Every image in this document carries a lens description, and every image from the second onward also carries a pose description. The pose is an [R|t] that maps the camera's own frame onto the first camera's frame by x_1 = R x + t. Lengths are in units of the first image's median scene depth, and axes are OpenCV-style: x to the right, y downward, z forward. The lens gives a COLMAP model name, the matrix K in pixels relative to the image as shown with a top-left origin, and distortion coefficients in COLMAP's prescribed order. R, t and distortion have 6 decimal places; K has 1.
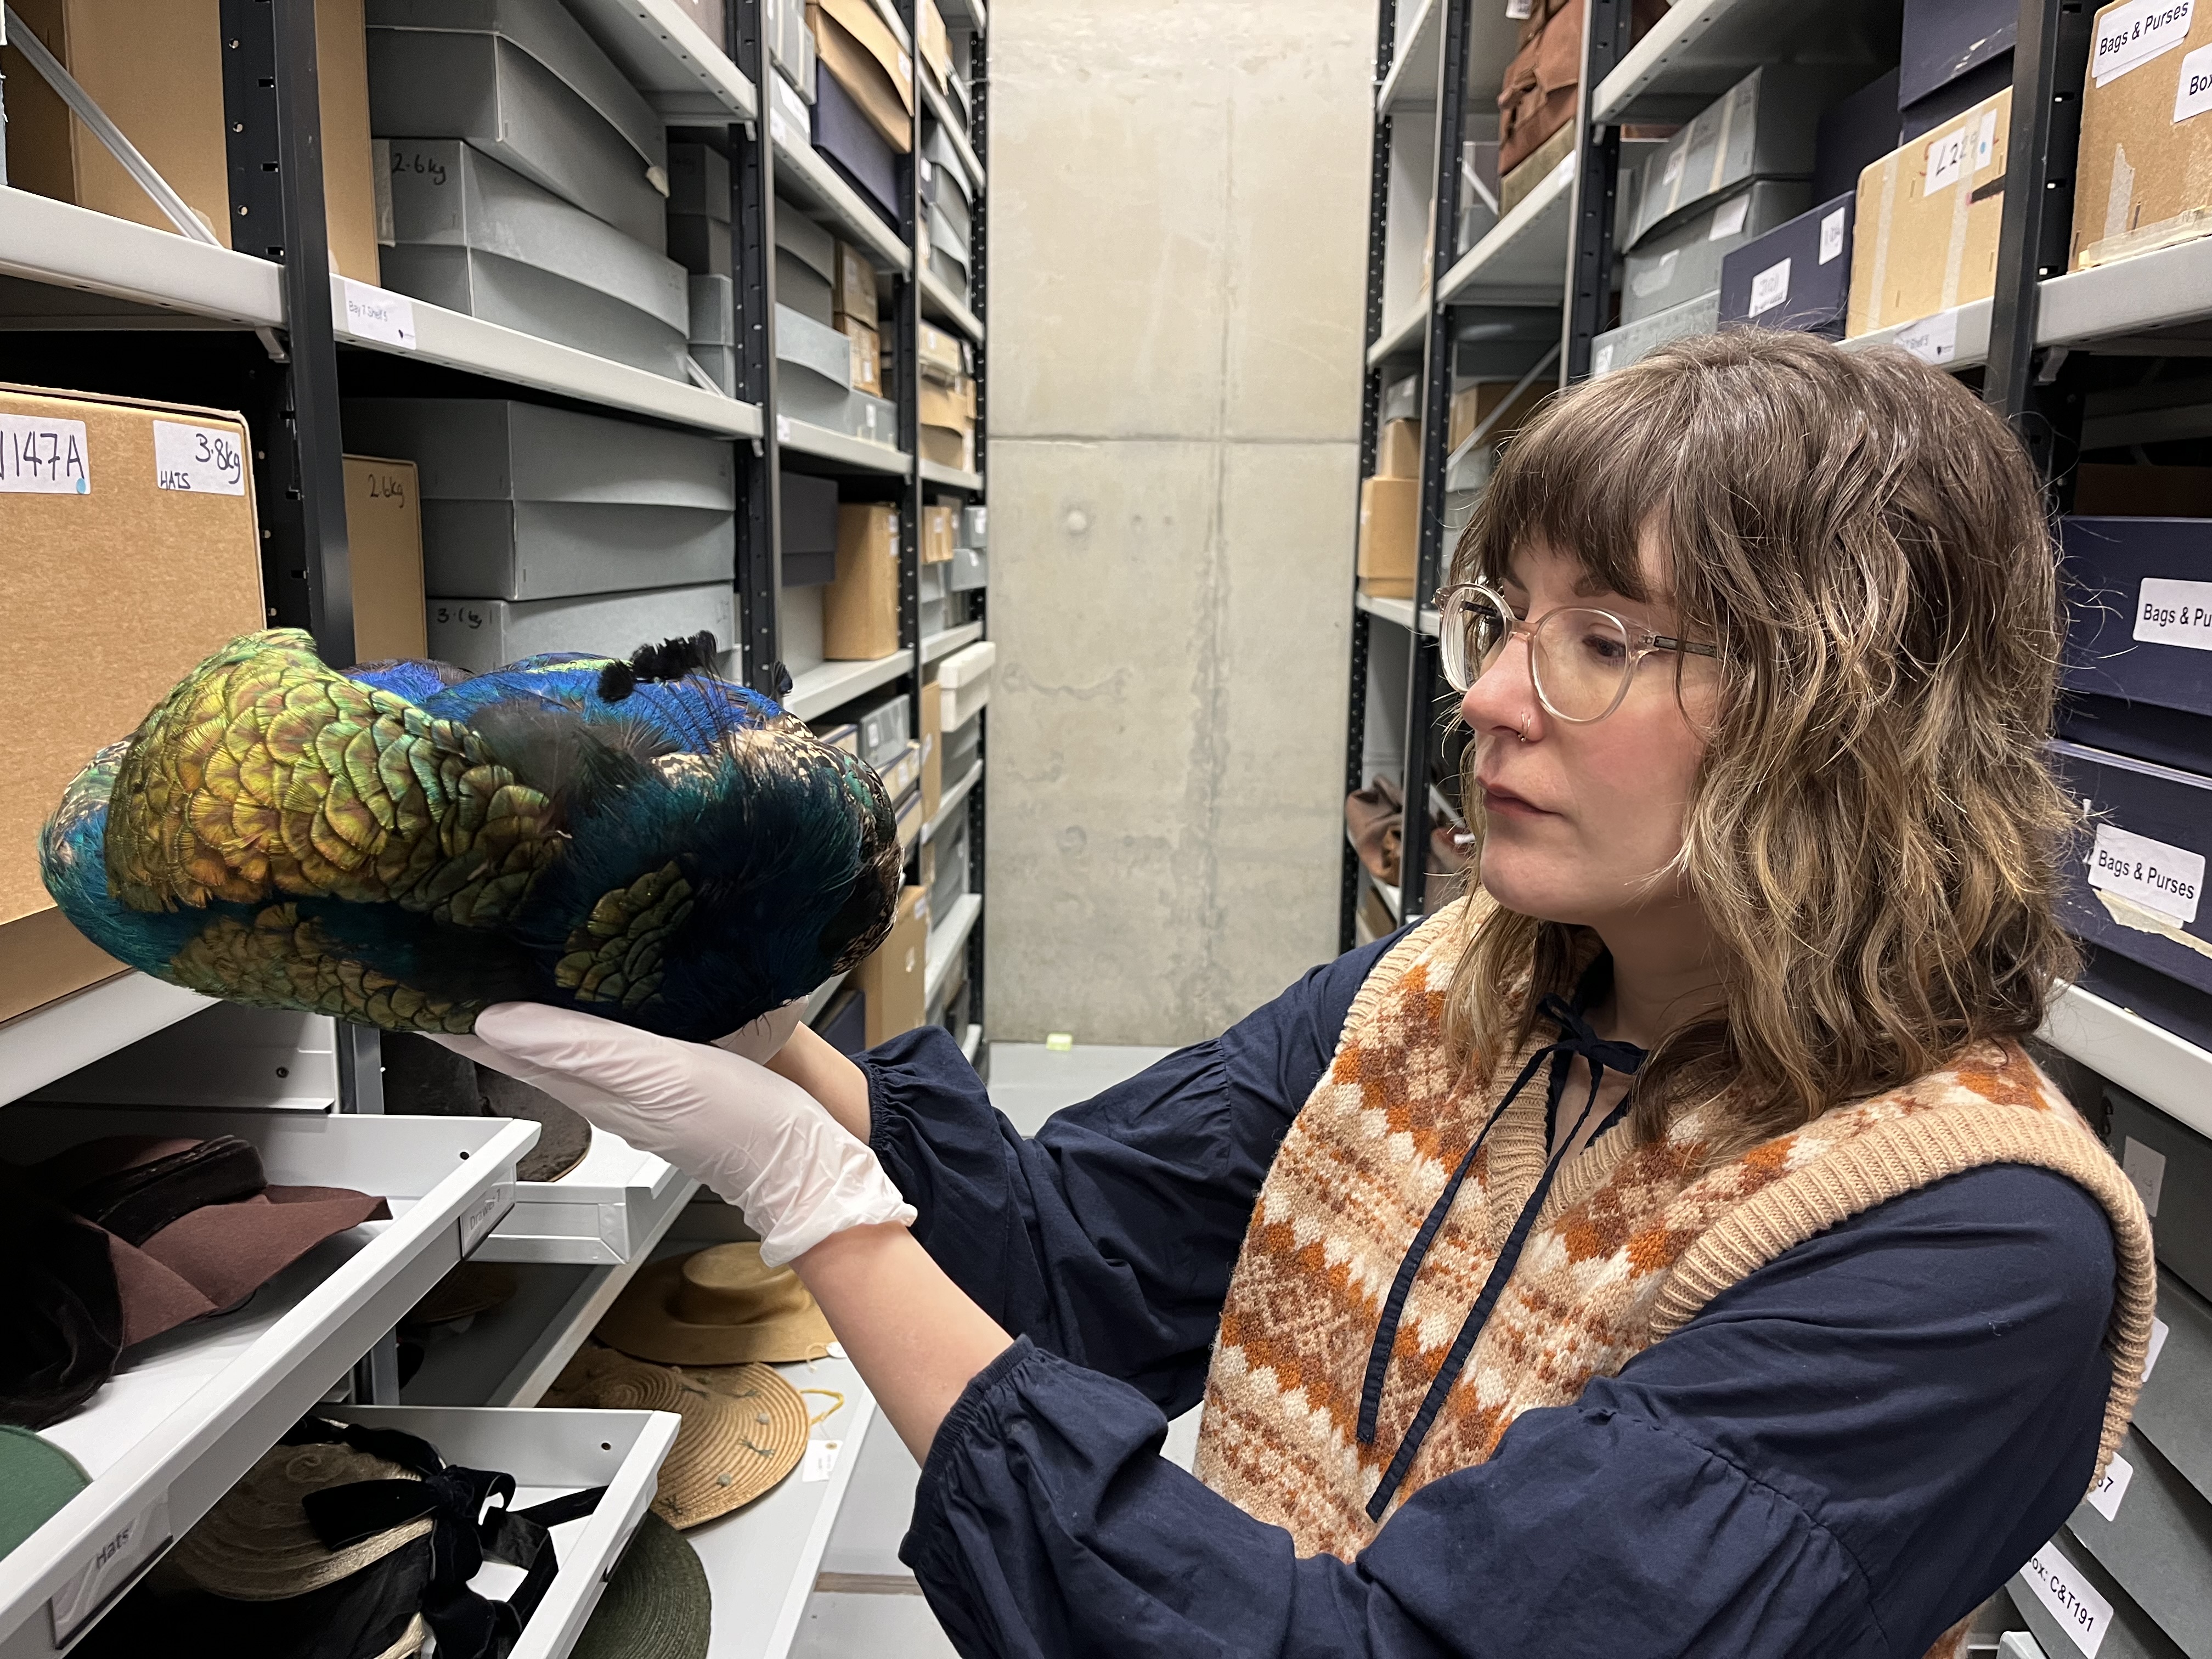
lens RADIAL K [[1684.6, 0, 1111.5], [0, 1684.6, 830.6], [0, 0, 1]] dist [0.060428, -0.071789]
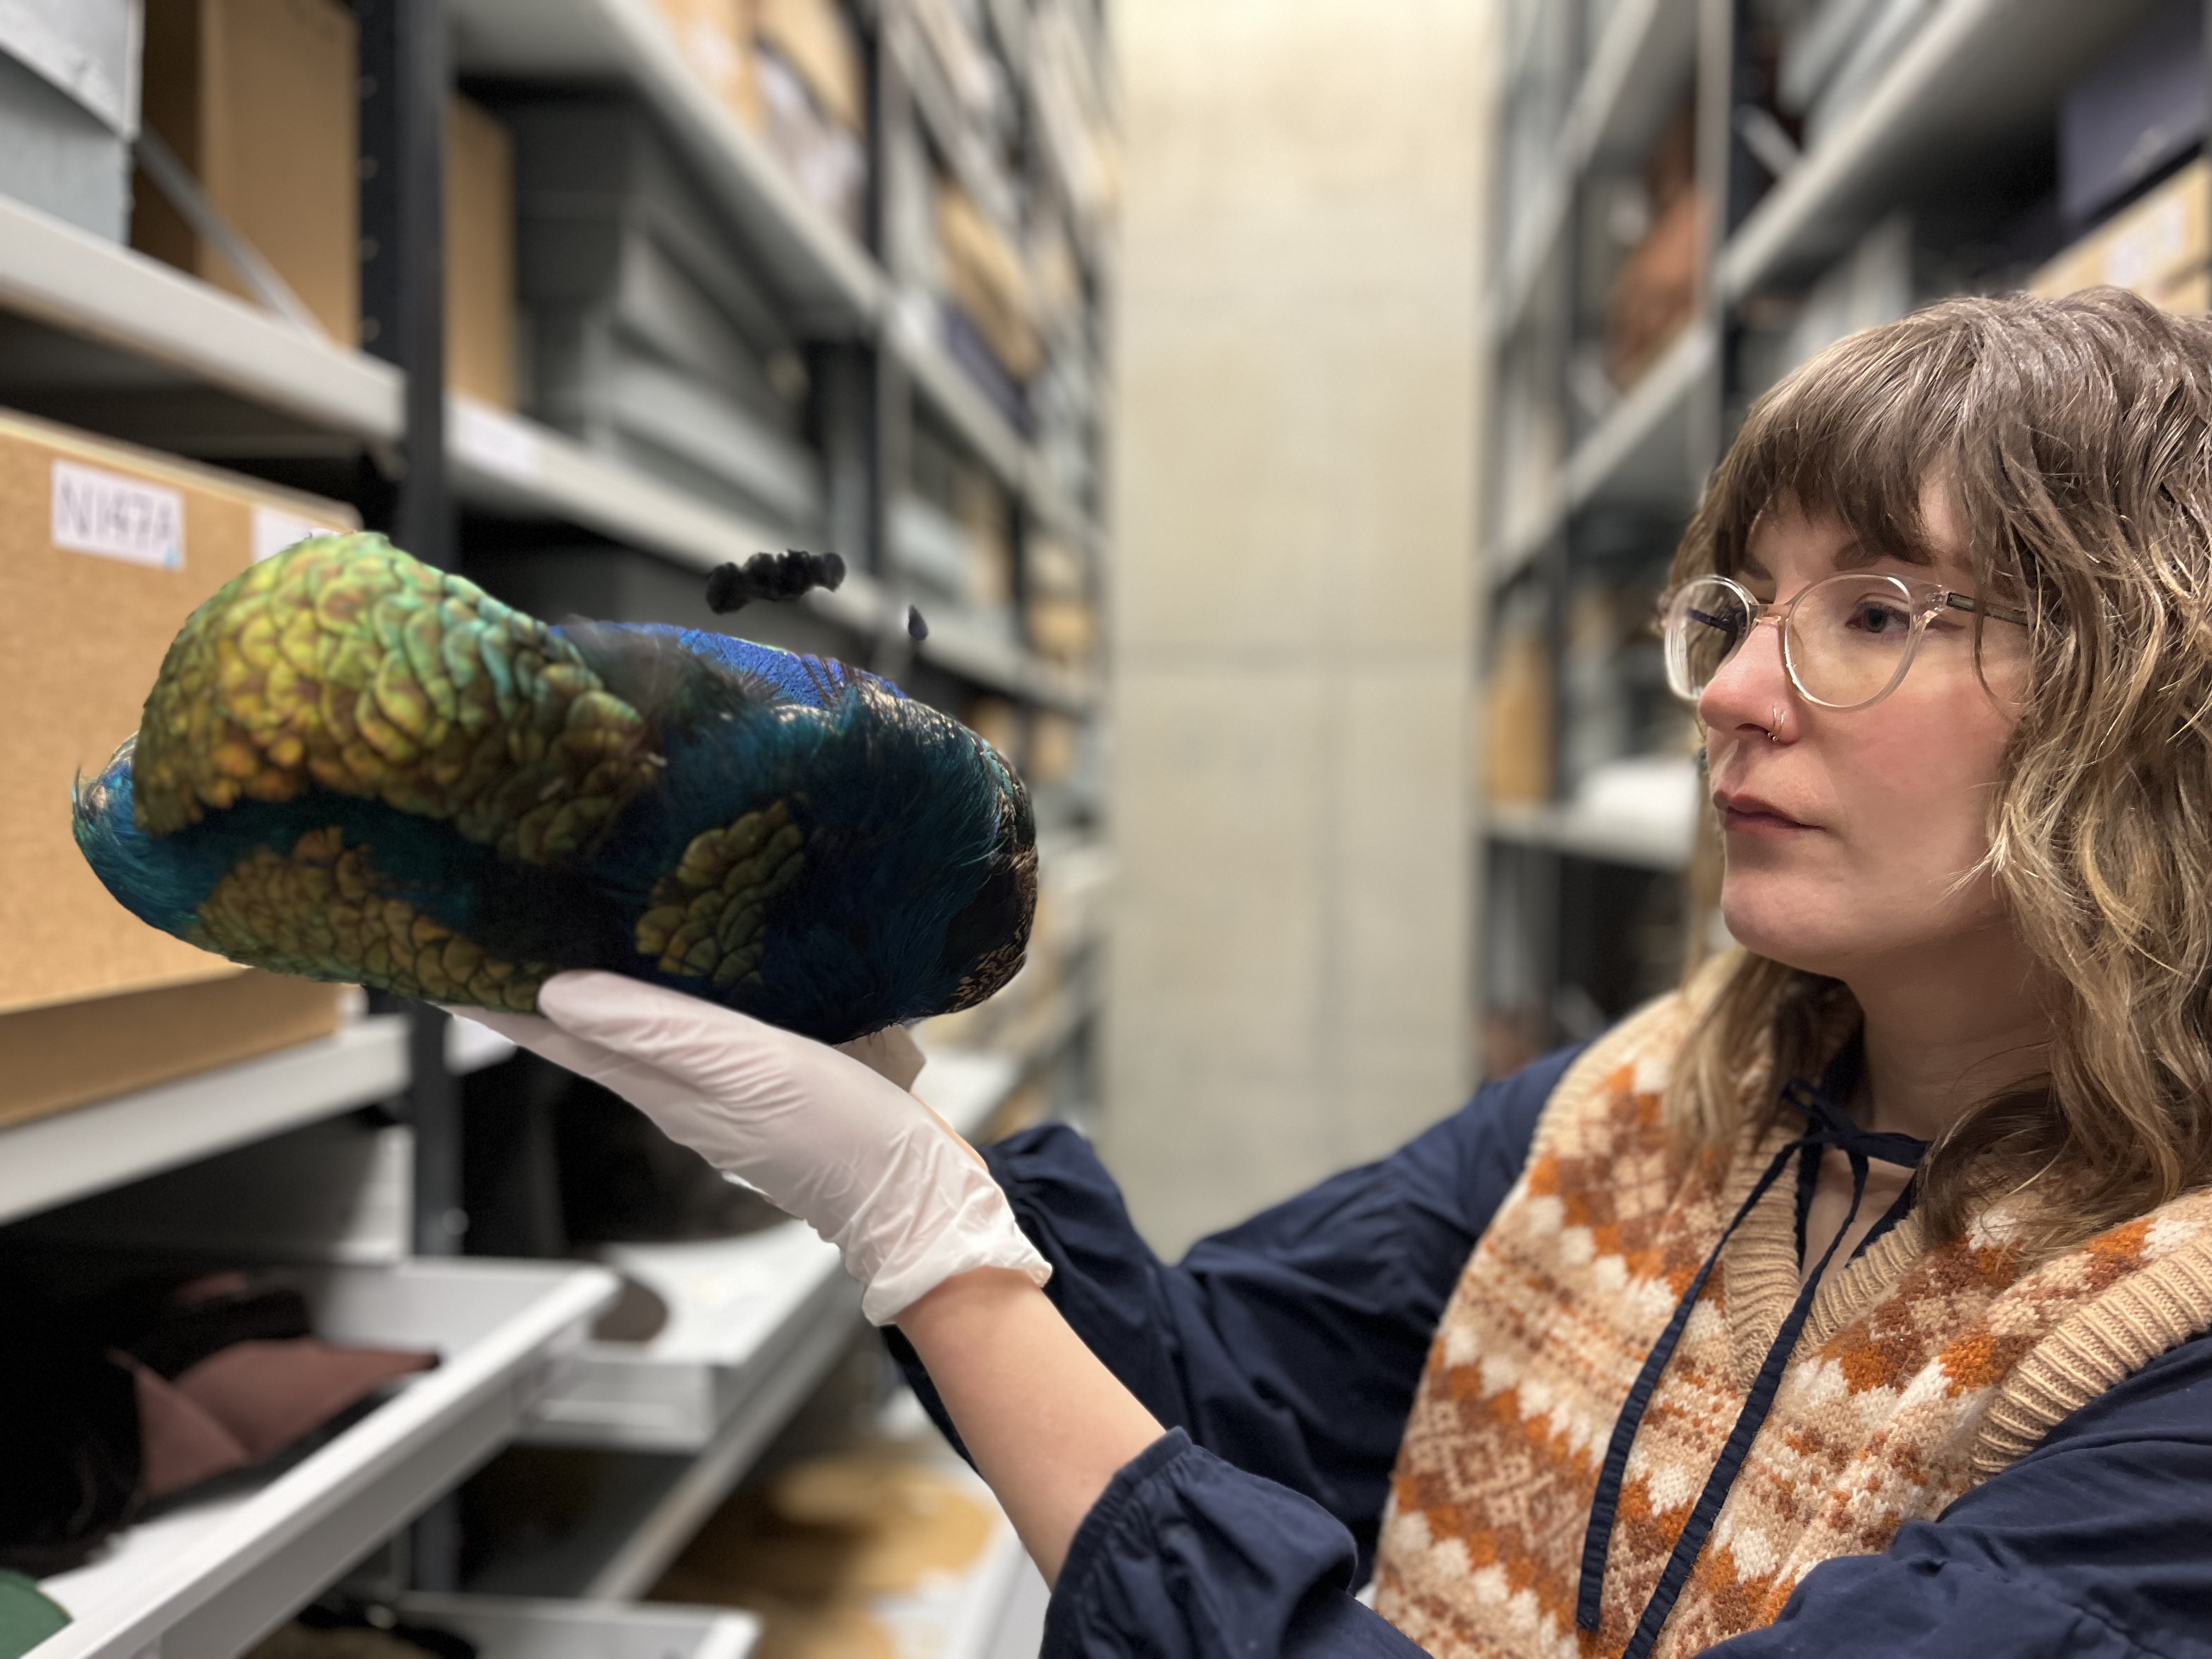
lens RADIAL K [[1670.6, 0, 1110.0], [0, 1670.6, 823.9], [0, 0, 1]] dist [0.038457, -0.009502]
pose [[0.997424, 0.012790, -0.070589, -0.030168], [-0.022845, 0.989382, -0.143530, 0.119744], [0.068003, 0.144772, 0.987125, 0.155749]]
